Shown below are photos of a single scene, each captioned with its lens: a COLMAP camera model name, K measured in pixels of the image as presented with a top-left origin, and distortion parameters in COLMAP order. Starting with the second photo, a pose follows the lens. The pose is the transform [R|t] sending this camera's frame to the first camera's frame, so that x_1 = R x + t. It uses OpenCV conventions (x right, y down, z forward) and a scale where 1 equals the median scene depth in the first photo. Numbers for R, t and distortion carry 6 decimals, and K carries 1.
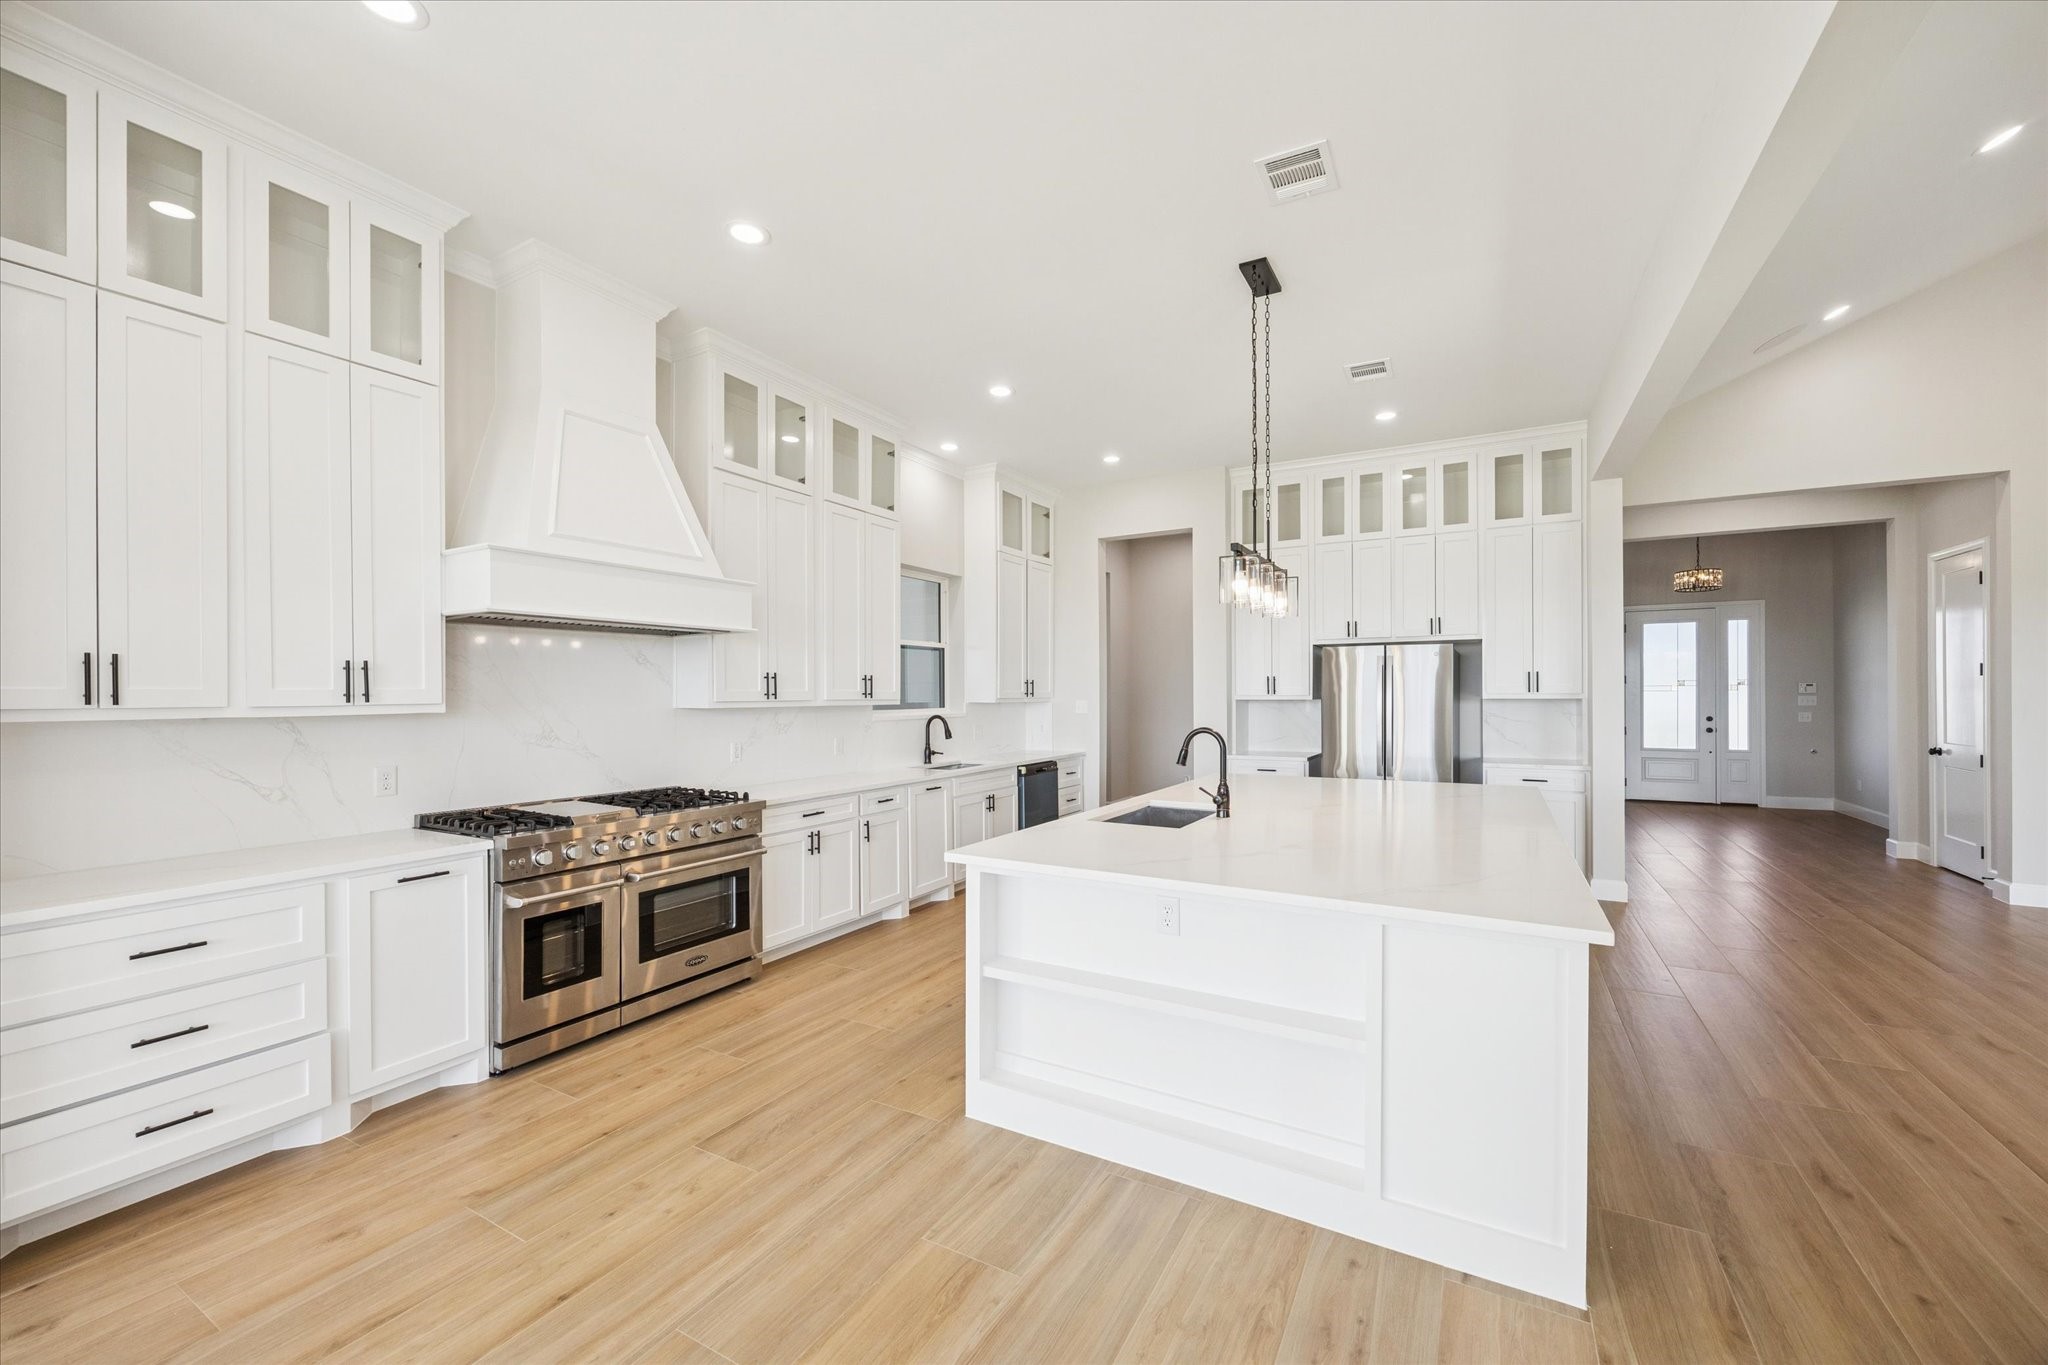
lens RADIAL K [[799.7, 0, 1038.5], [0, 799.7, 696.7], [0, 0, 1]] dist [-0.012549, 0.000250]
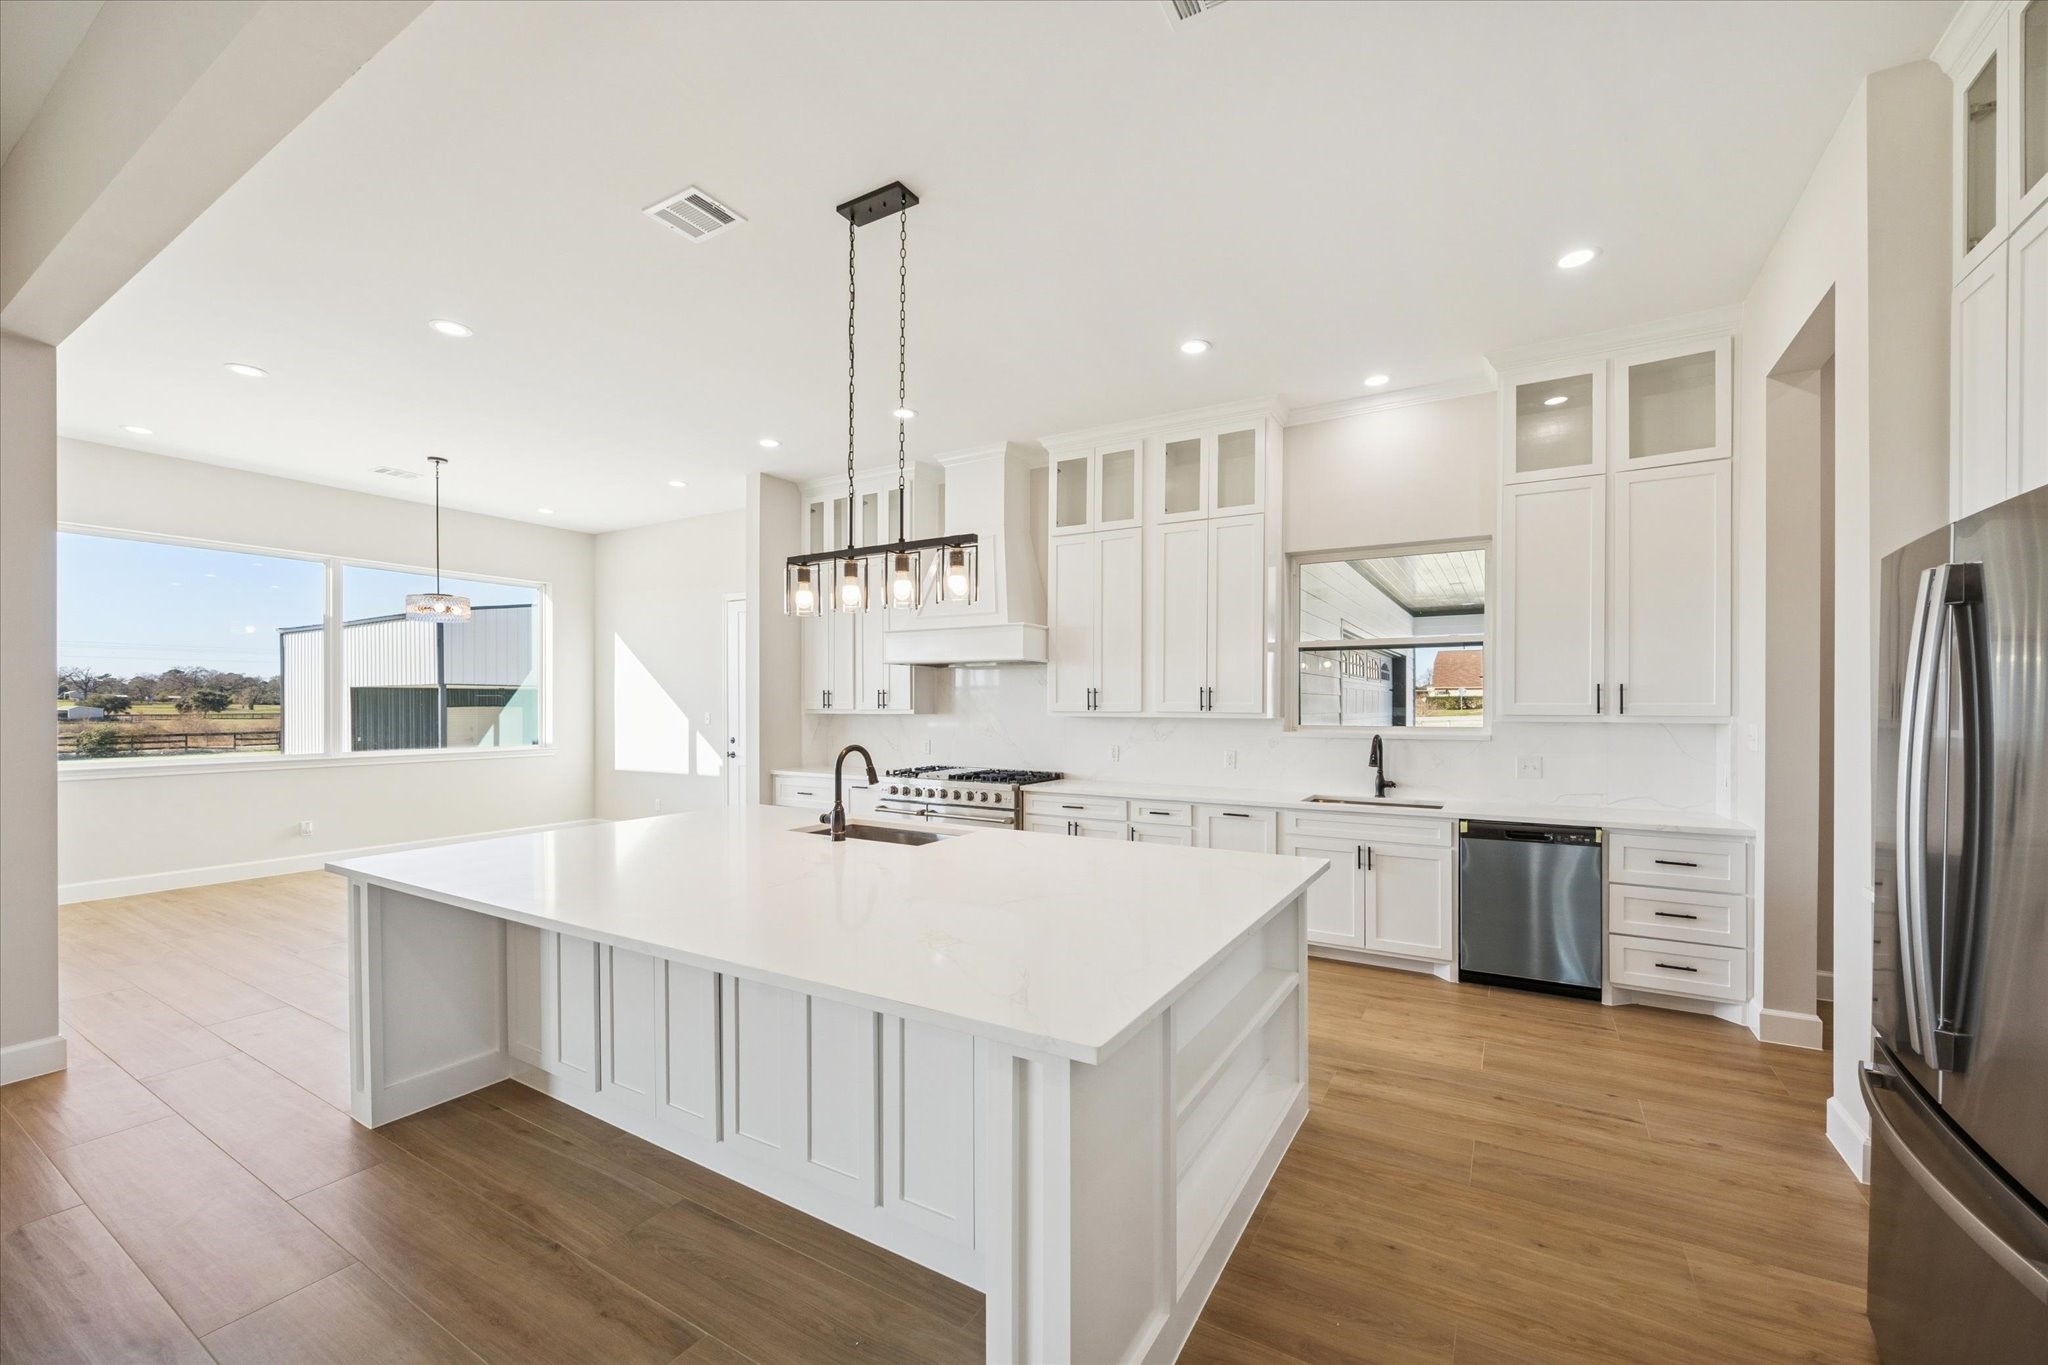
lens RADIAL K [[799.7, 0, 1045.5], [0, 799.7, 723.3], [0, 0, 1]] dist [-0.012549, 0.000250]
pose [[-0.020708, 0.028037, -0.999392, 0.873224], [-0.004091, 0.999596, 0.028127, -0.010895], [0.999777, 0.004671, -0.020585, 0.941439]]
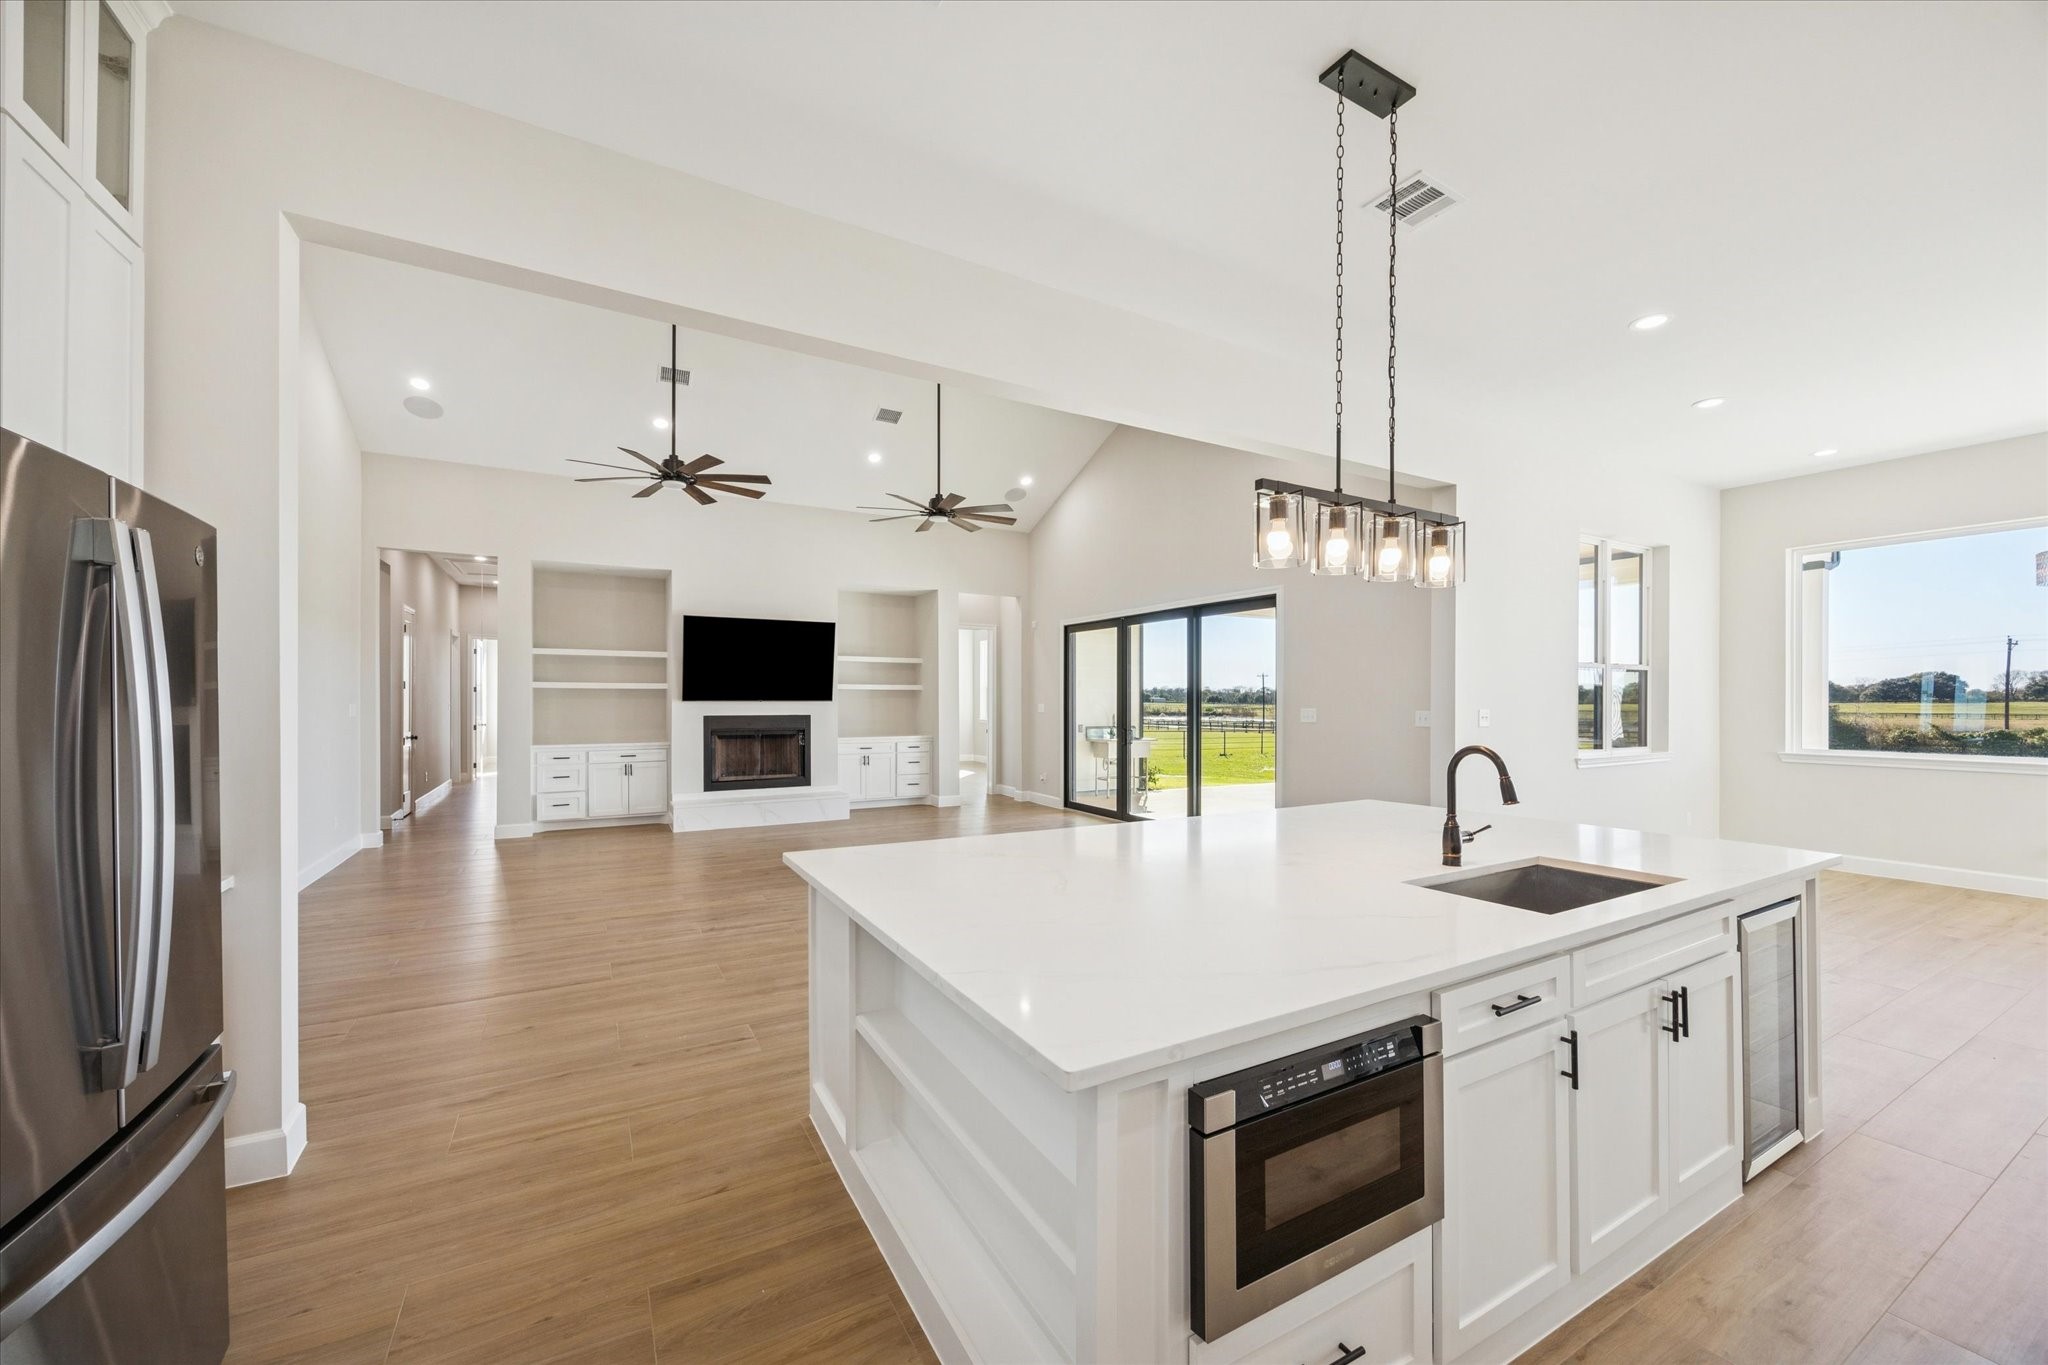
lens RADIAL K [[799.7, 0, 1027.9], [0, 799.7, 693.3], [0, 0, 1]] dist [-0.012549, 0.000250]
pose [[-0.853565, 0.001392, 0.520984, 0.150648], [0.000364, 0.999998, -0.002076, -0.004938], [-0.520986, -0.001583, -0.853564, 1.359977]]
